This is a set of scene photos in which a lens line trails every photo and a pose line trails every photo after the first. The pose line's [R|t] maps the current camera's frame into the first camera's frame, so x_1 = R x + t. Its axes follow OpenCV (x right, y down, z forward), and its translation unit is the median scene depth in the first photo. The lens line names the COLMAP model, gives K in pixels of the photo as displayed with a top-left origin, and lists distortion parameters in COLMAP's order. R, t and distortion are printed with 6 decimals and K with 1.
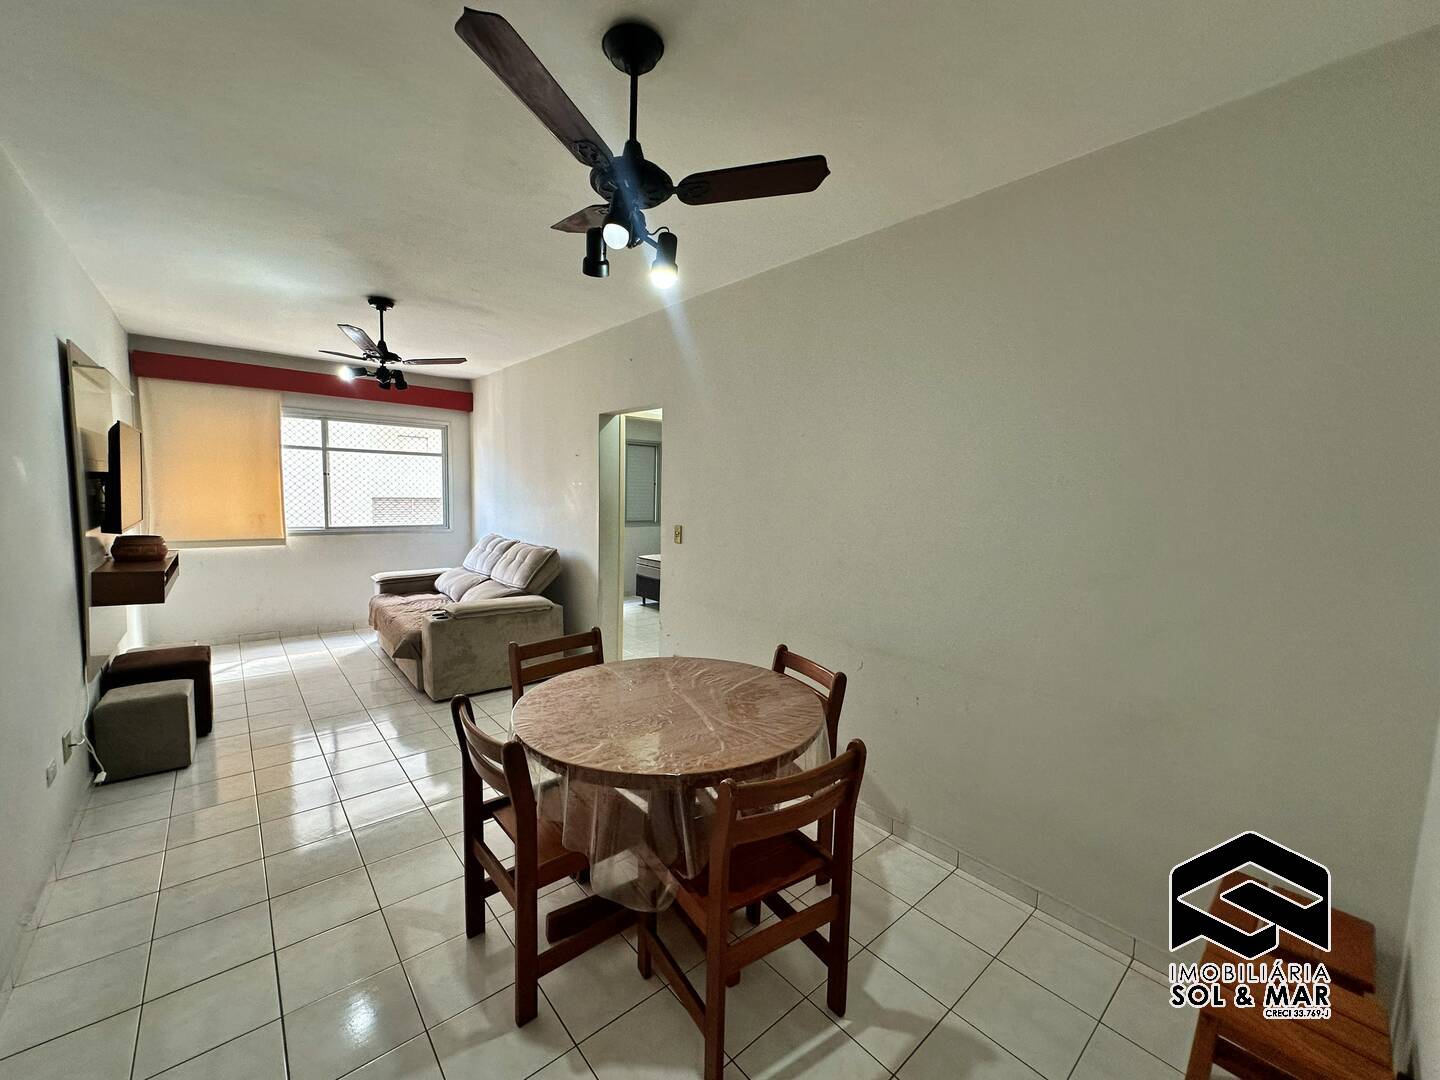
lens RADIAL K [[572.1, 0, 720.0], [0, 572.1, 540.0], [0, 0, 1]] dist [-0.001331, 0.000325]
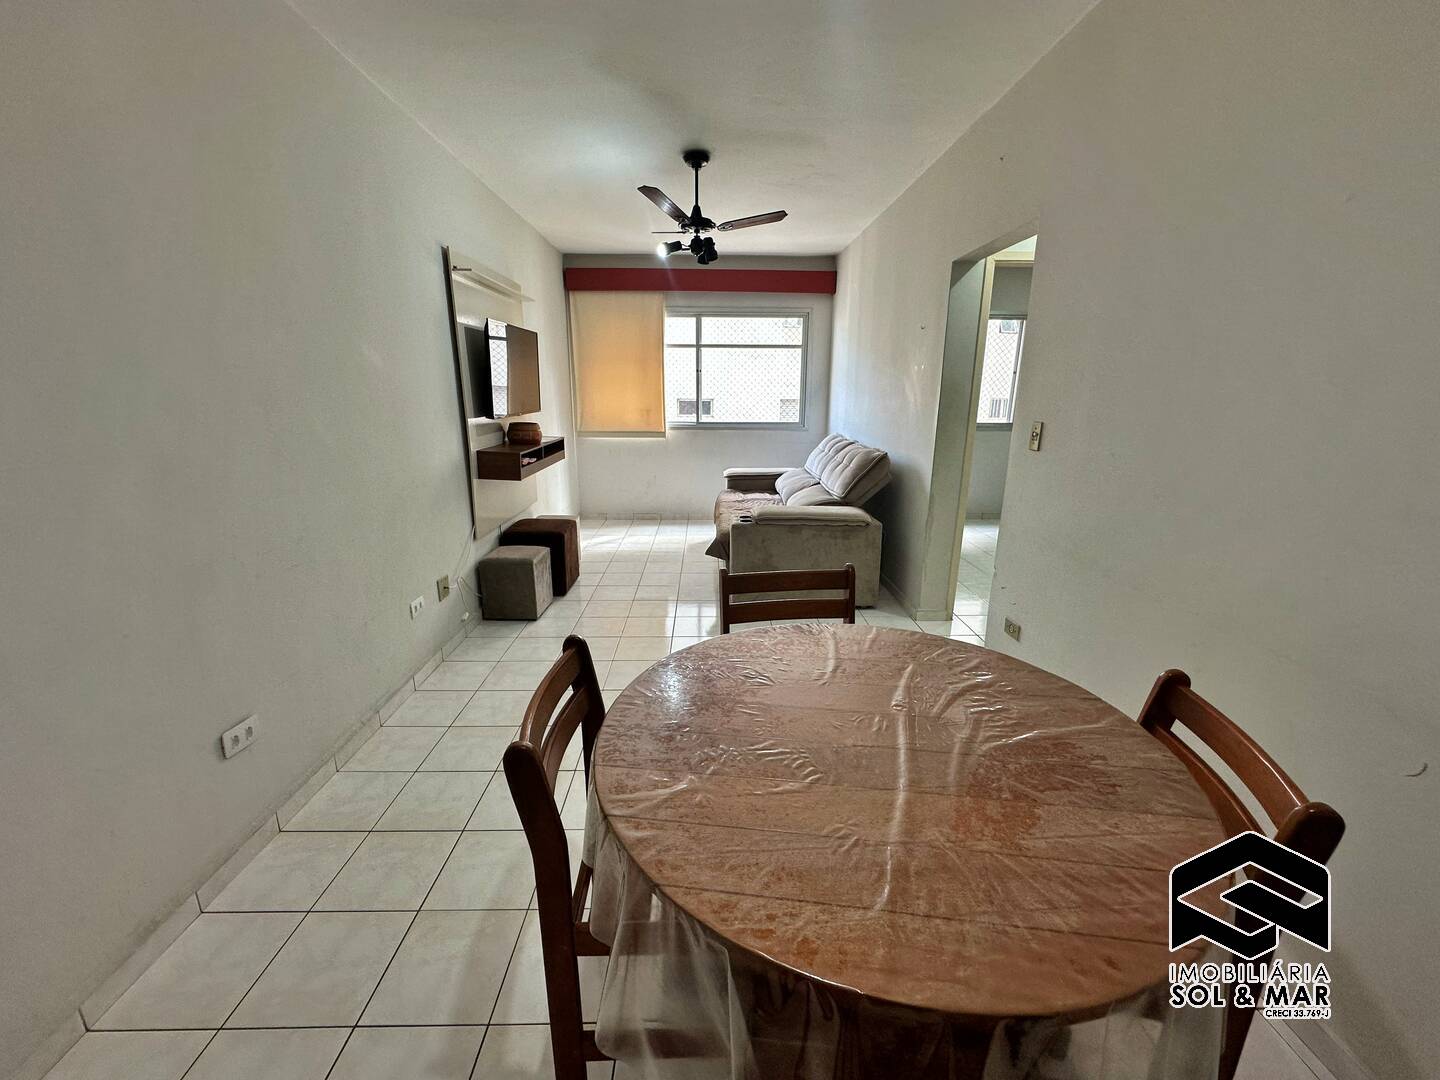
lens RADIAL K [[572.9, 0, 720.0], [0, 572.9, 540.0], [0, 0, 1]] dist [0.000098, 0.000680]
pose [[0.769565, 0.143808, -0.622164, 0.054573], [-0.041201, 0.983464, 0.176357, 0.004420], [0.637238, -0.110085, 0.762764, 0.230749]]
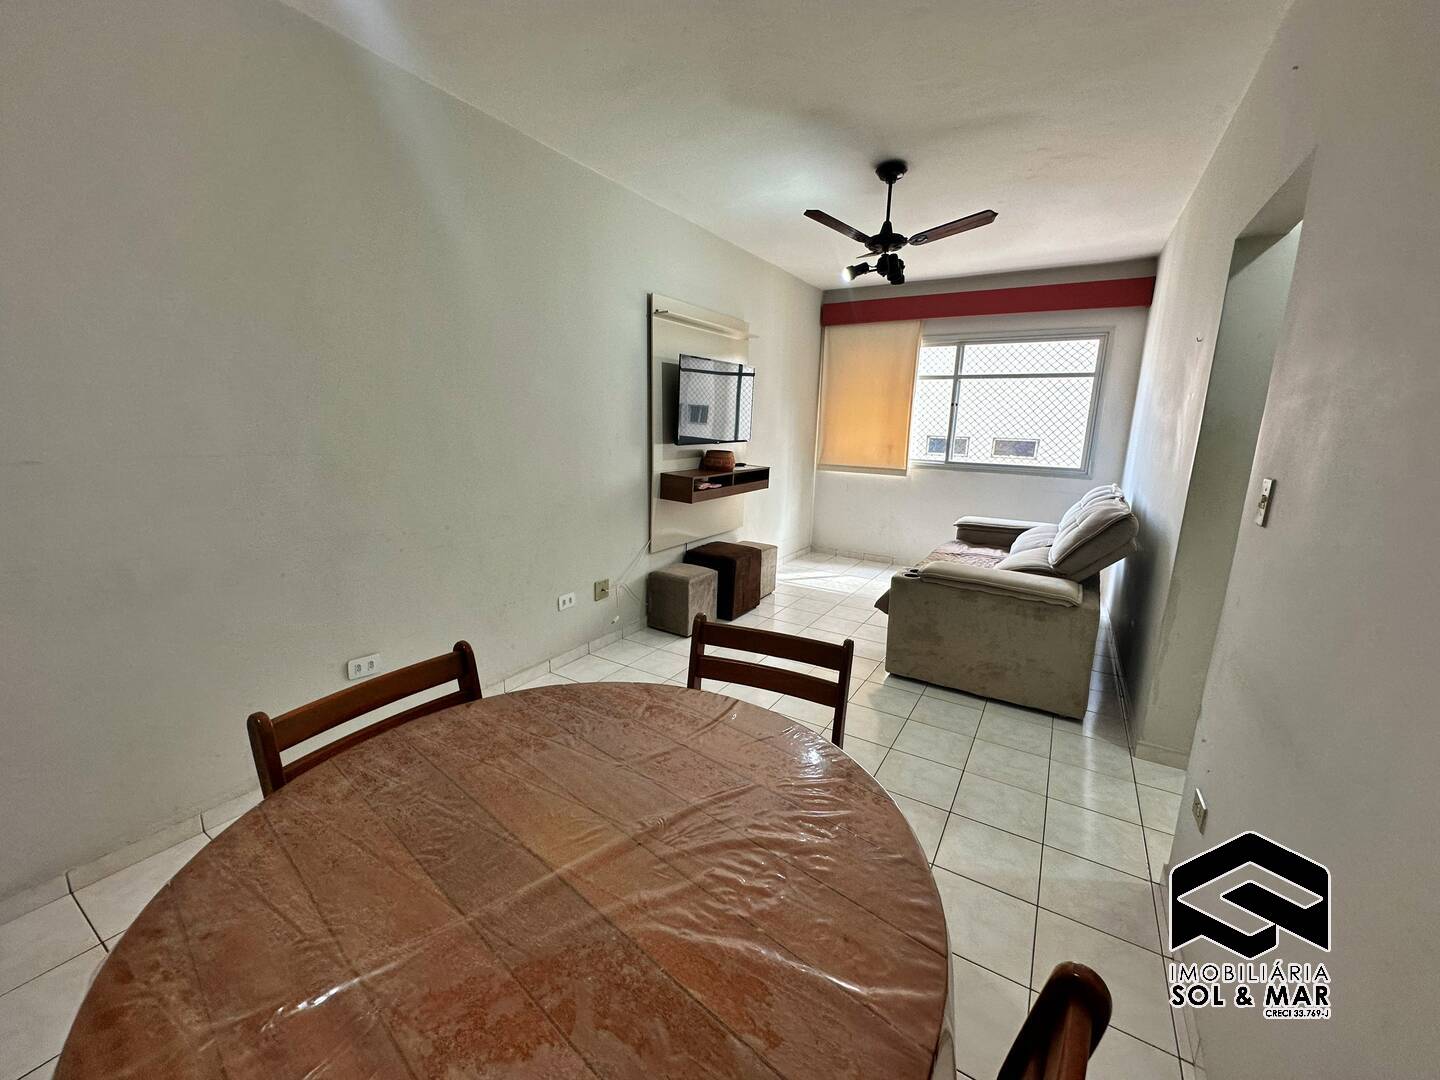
lens RADIAL K [[572.1, 0, 720.0], [0, 572.1, 540.0], [0, 0, 1]] dist [-0.001331, 0.000325]
pose [[0.300905, 0.178636, -0.936774, 0.141861], [-0.097928, 0.982895, 0.155974, -0.007296], [0.948613, 0.044803, 0.313251, 0.439713]]
